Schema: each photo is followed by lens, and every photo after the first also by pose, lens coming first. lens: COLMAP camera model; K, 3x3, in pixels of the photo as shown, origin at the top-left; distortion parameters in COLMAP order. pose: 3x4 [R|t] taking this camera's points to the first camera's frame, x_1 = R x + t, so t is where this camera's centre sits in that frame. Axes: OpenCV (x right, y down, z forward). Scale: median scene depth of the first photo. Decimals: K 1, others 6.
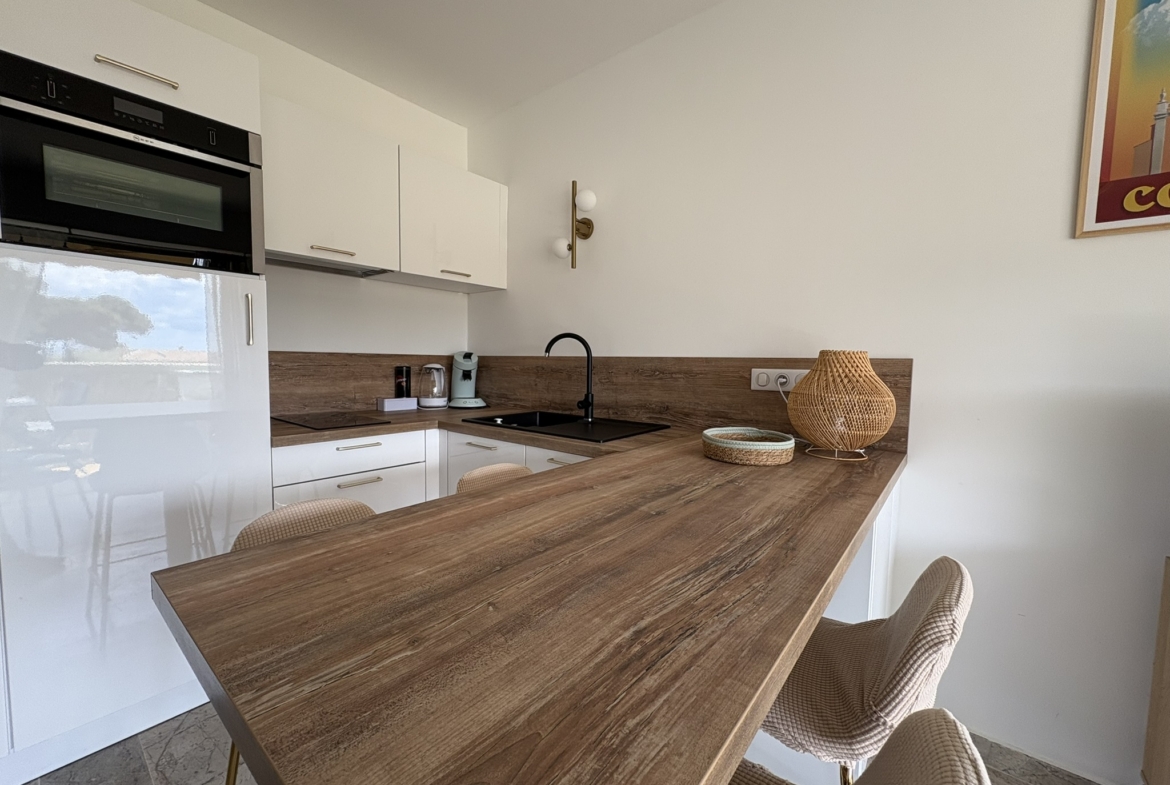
lens RADIAL K [[464.5, 0, 583.8], [0, 464.5, 392.3], [0, 0, 1]] dist [0.001969, -0.000319]
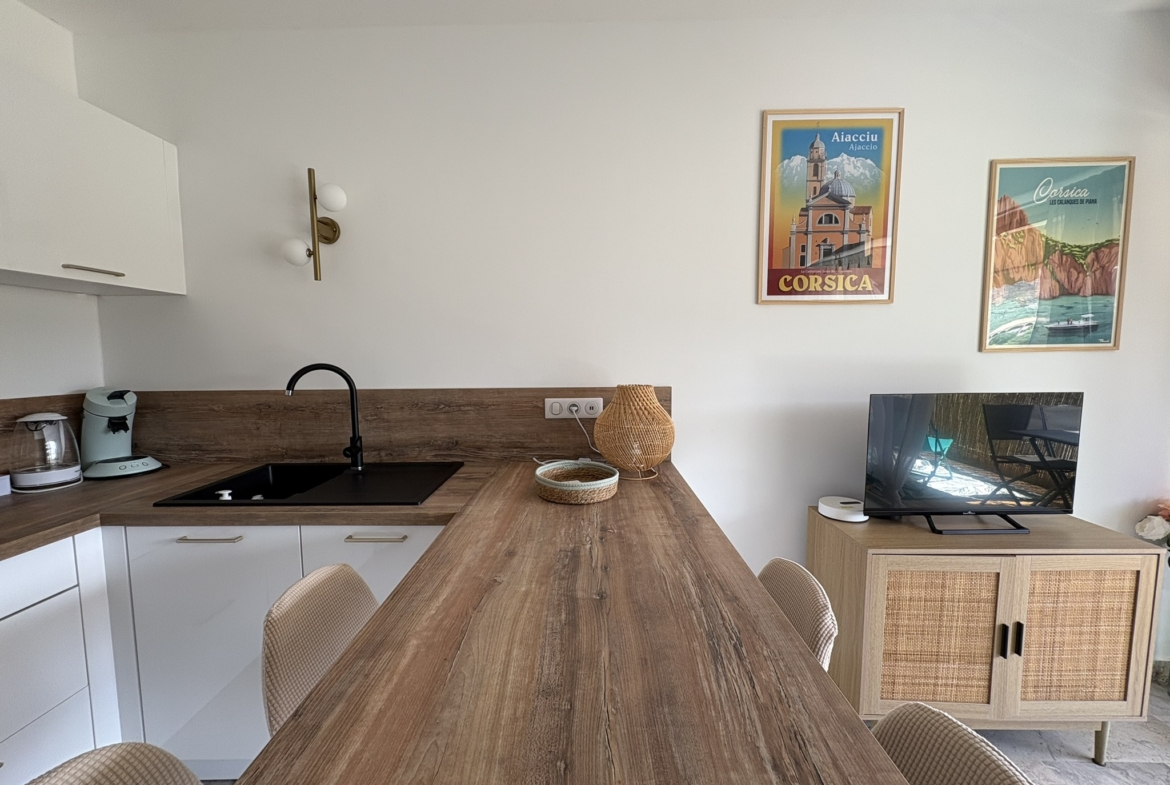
lens RADIAL K [[464.5, 0, 585.0], [0, 464.5, 393.0], [0, 0, 1]] dist [0.001969, -0.000319]
pose [[0.781102, -0.075013, 0.619881, -0.272834], [0.063245, 0.997157, 0.040973, -0.127467], [-0.621192, 0.007201, 0.783626, 0.163397]]
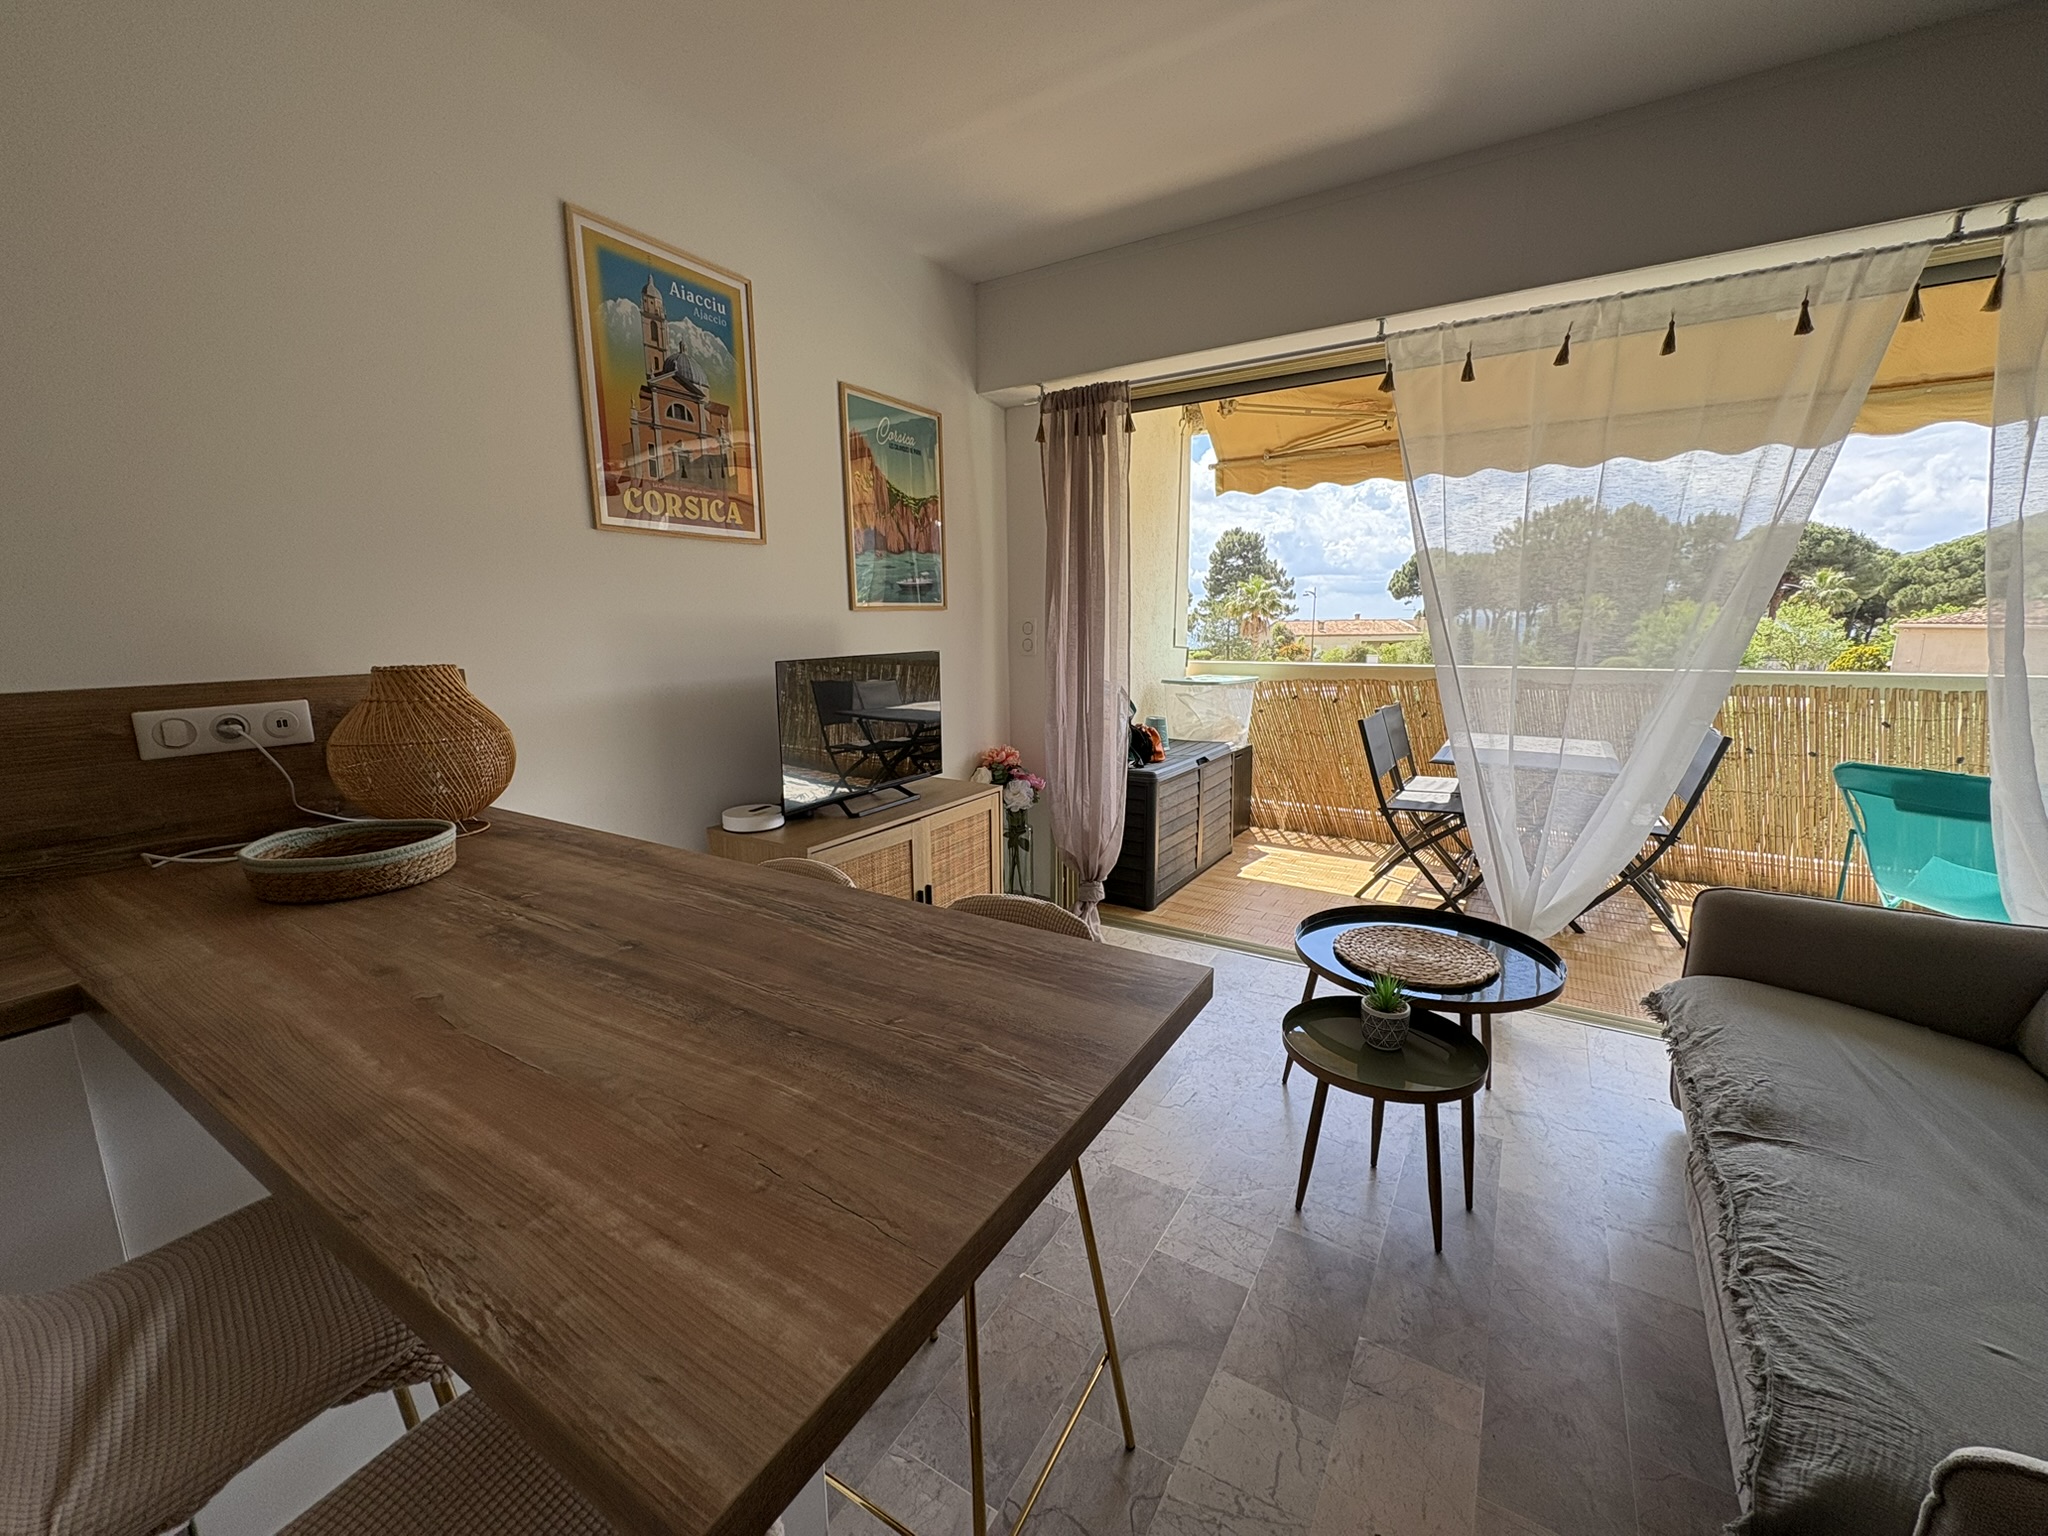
lens RADIAL K [[812.9, 0, 1022.4], [0, 812.9, 769.1], [0, 0, 1]] dist [0.001782, 0.000063]
pose [[-0.129495, -0.193946, 0.972428, -0.631254], [0.078487, 0.975603, 0.205032, -0.114914], [-0.988469, 0.102874, -0.111113, 0.344152]]
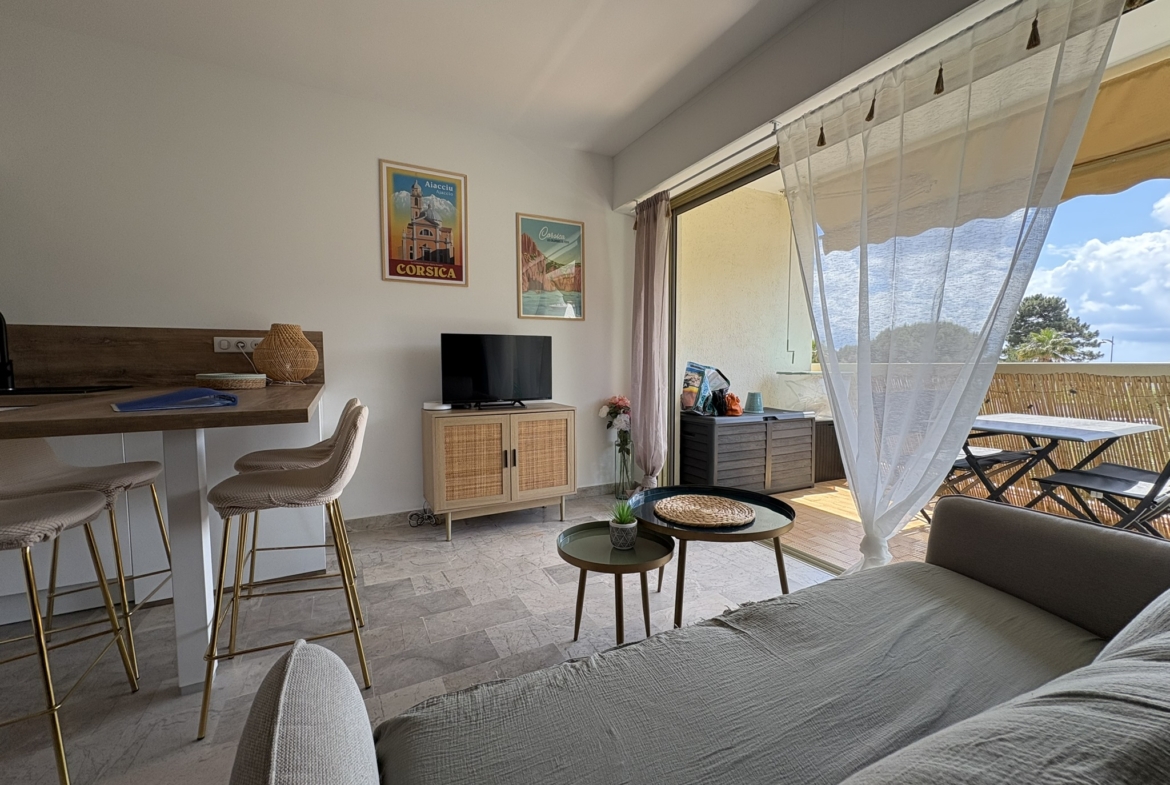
lens RADIAL K [[464.5, 0, 584.7], [0, 464.5, 392.0], [0, 0, 1]] dist [0.001969, -0.000319]
pose [[0.389547, -0.072145, 0.918176, -0.627684], [0.073543, 0.996181, 0.047072, 0.163709], [-0.918065, 0.049189, 0.393365, -0.703303]]
